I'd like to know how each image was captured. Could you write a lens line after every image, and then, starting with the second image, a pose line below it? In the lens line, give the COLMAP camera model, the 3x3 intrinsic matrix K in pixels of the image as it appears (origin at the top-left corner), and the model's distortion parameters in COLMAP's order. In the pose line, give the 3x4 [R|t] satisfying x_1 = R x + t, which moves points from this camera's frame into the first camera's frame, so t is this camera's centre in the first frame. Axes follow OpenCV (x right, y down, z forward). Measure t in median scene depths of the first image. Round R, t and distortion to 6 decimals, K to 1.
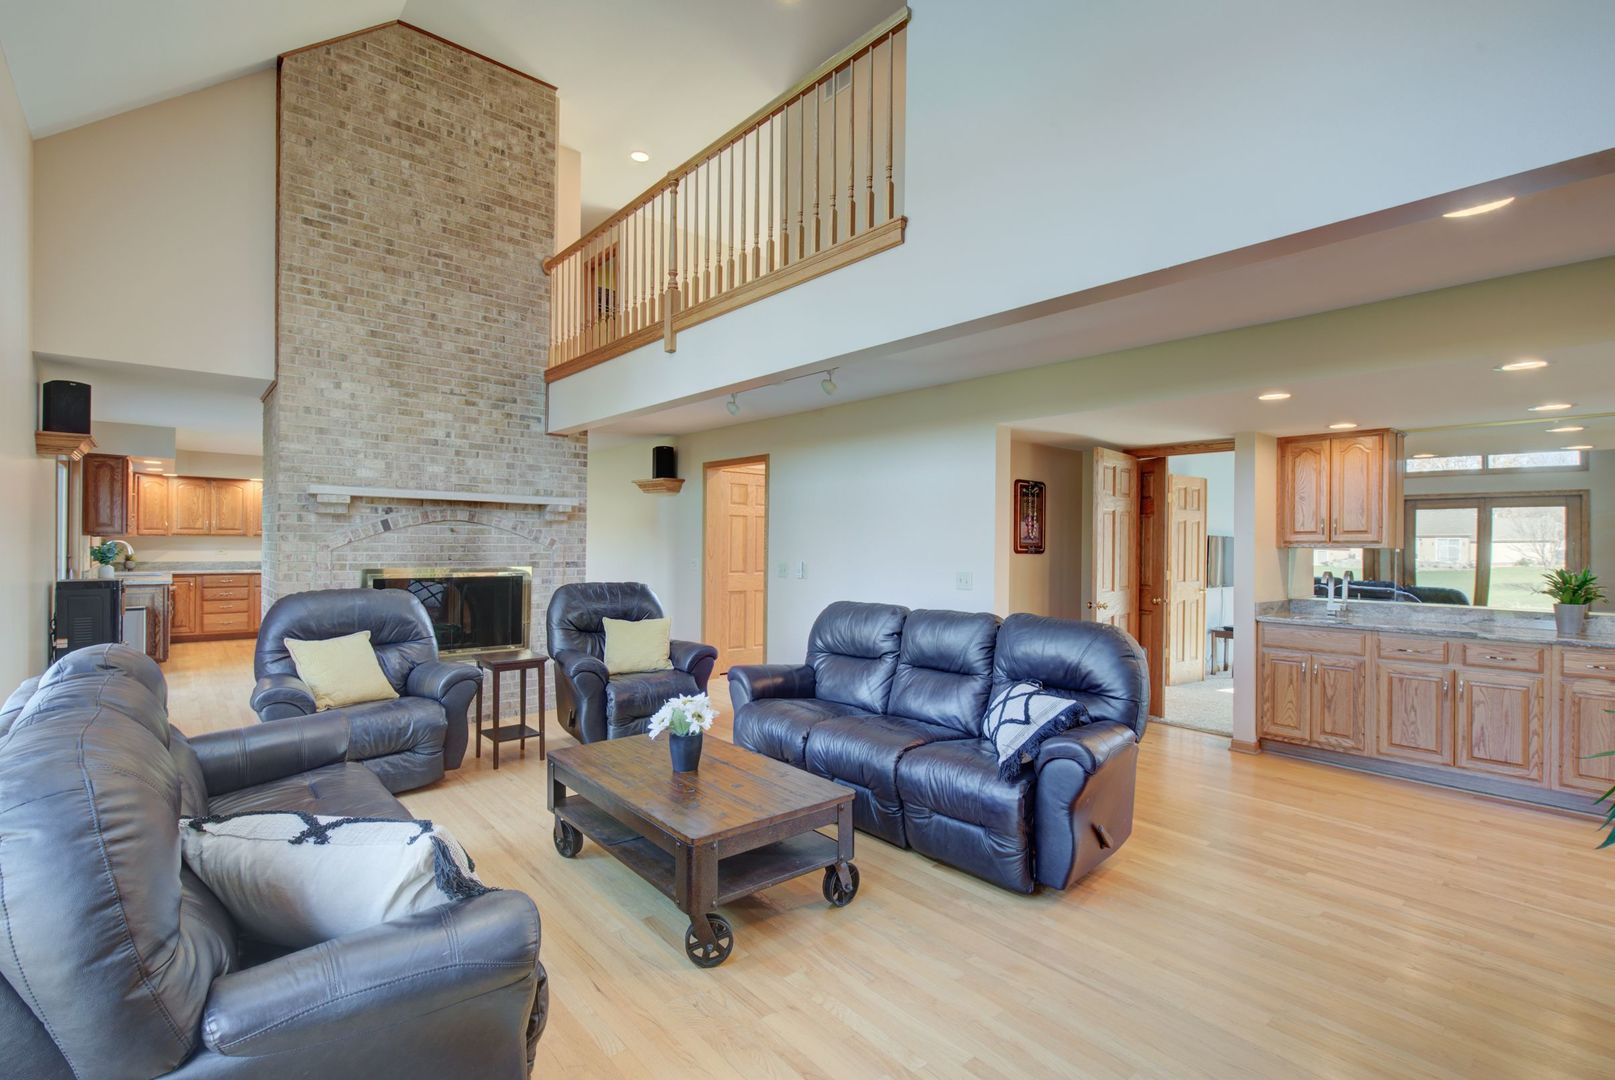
lens RADIAL K [[732.6, 0, 807.5], [0, 732.6, 540.0], [0, 0, 1]] dist [-0.000447, -0.000679]
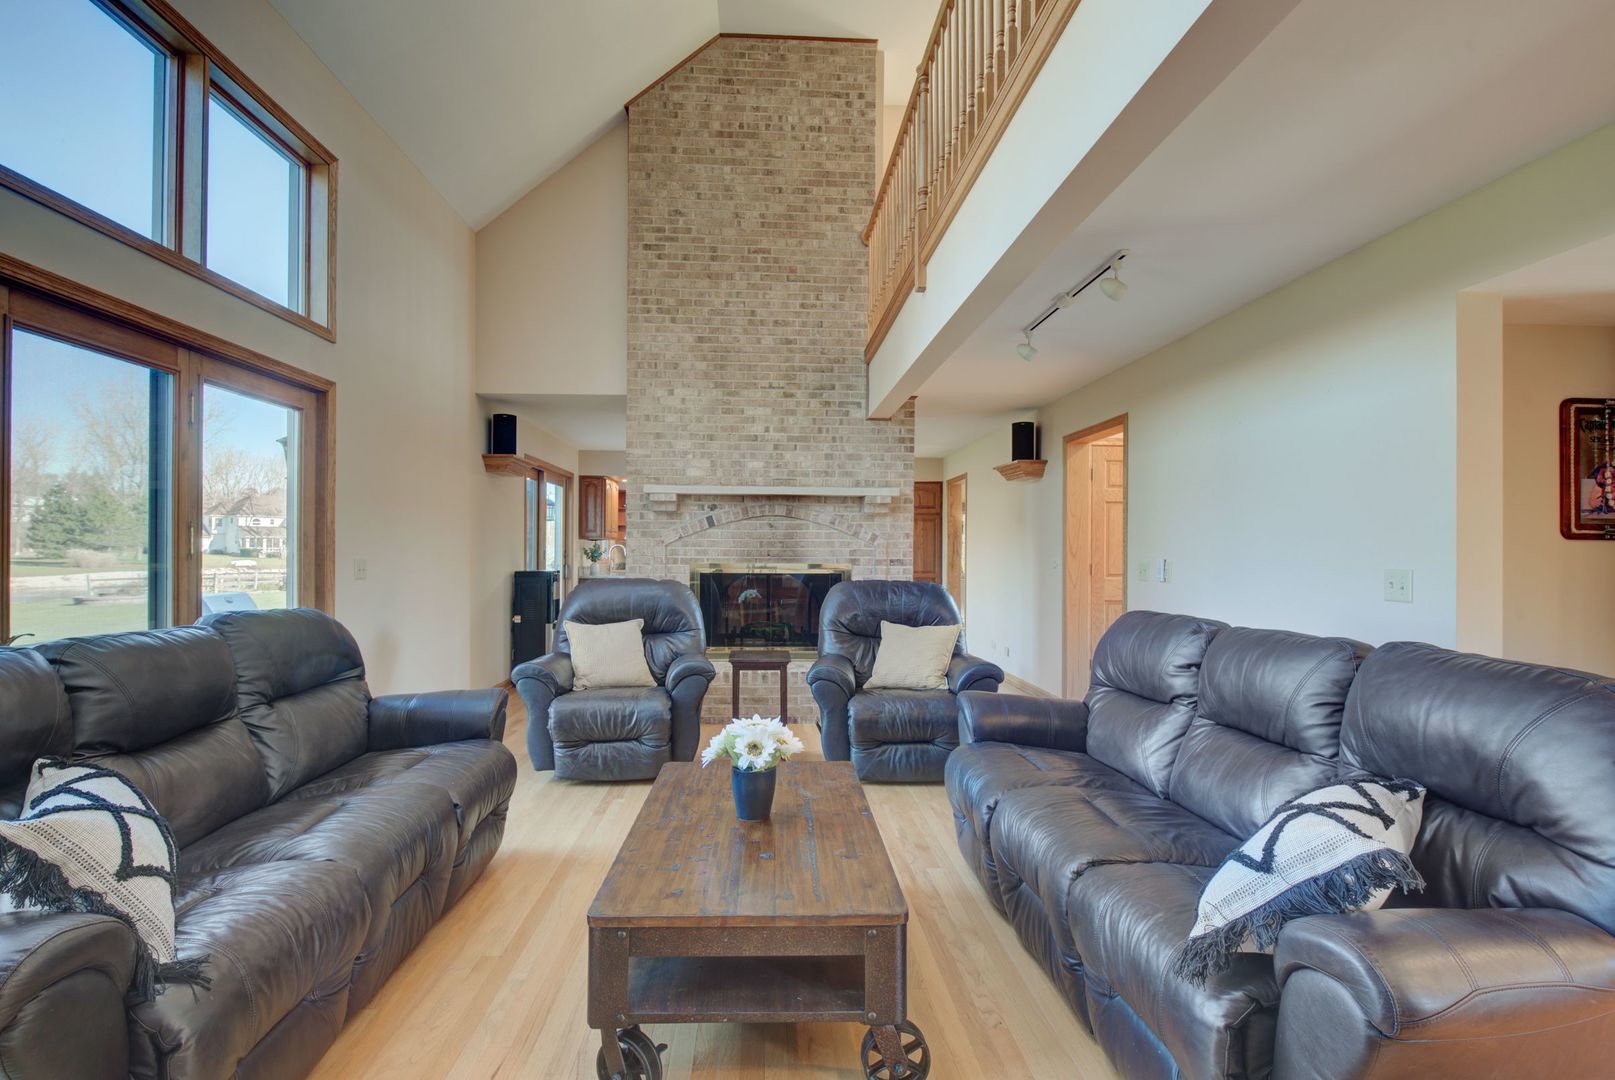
lens RADIAL K [[764.5, 0, 803.2], [0, 764.5, 544.8], [0, 0, 1]] dist [0.000466, -0.000711]
pose [[0.783477, -0.011444, -0.621315, 0.198361], [0.005608, 0.999920, -0.011346, 0.025766], [0.621395, 0.005405, 0.783478, 0.232574]]
